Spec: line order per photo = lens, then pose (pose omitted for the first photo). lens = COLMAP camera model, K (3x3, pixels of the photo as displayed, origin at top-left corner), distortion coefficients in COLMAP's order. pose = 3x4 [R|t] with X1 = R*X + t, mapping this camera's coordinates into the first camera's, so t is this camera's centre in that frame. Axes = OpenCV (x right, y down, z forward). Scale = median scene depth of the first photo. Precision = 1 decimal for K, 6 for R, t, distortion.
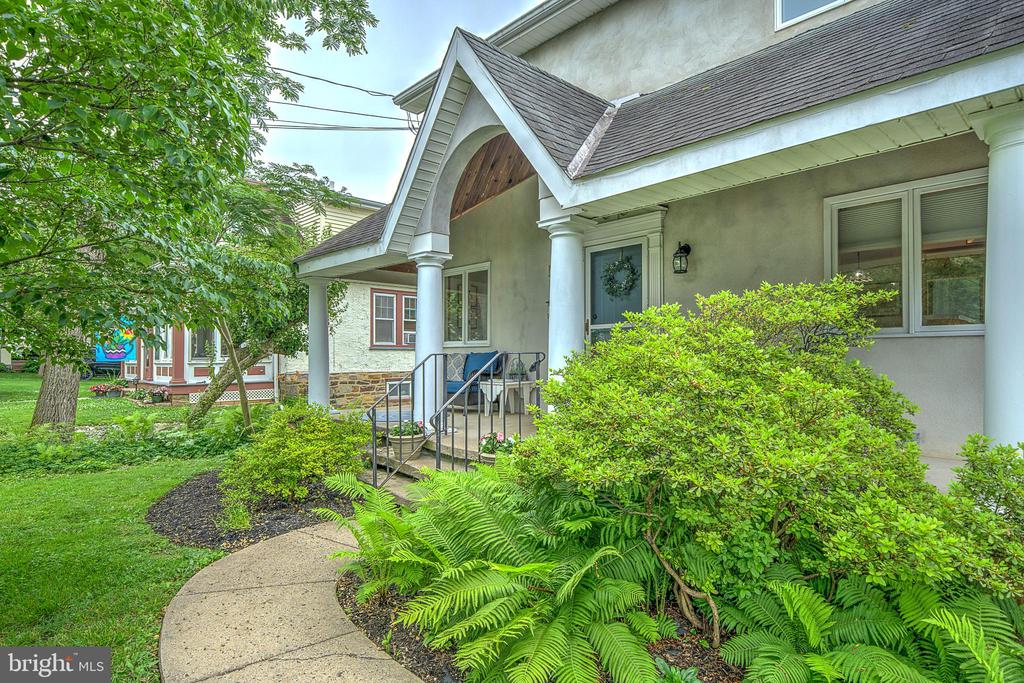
lens RADIAL K [[555.1, 0, 511.6], [0, 555.1, 341.7], [0, 0, 1]] dist [0.003582, -0.000343]
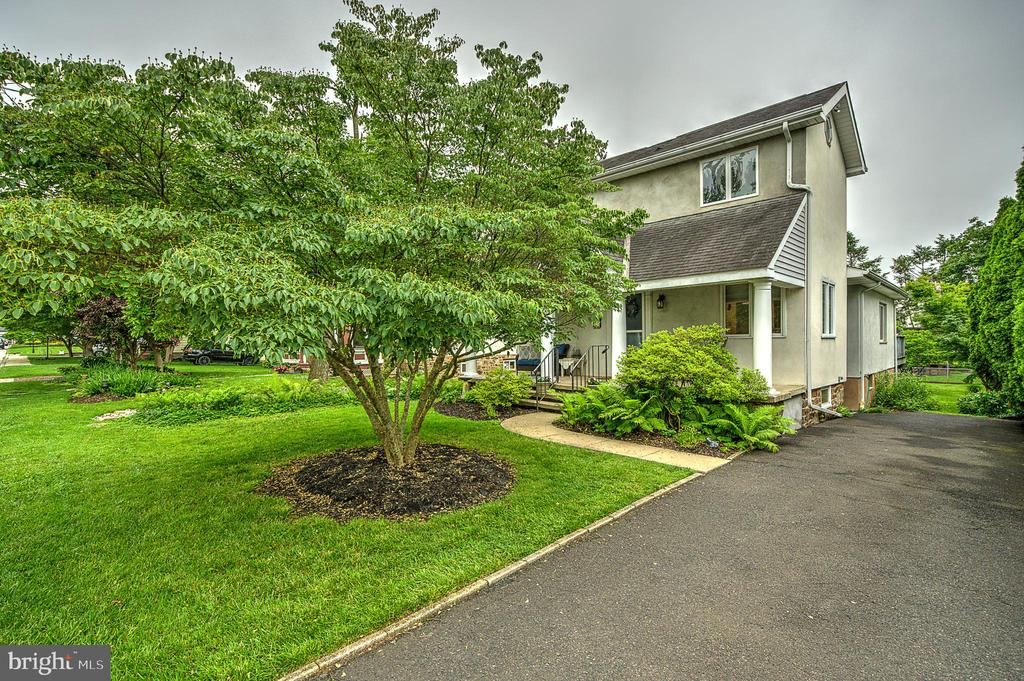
lens RADIAL K [[471.3, 0, 512.4], [0, 471.3, 340.2], [0, 0, 1]] dist [-0.000914, -0.000155]
pose [[0.999359, -0.013936, 0.032968, -0.784790], [0.013236, 0.999684, 0.021377, -0.098123], [-0.033256, -0.020927, 0.999228, -1.945649]]
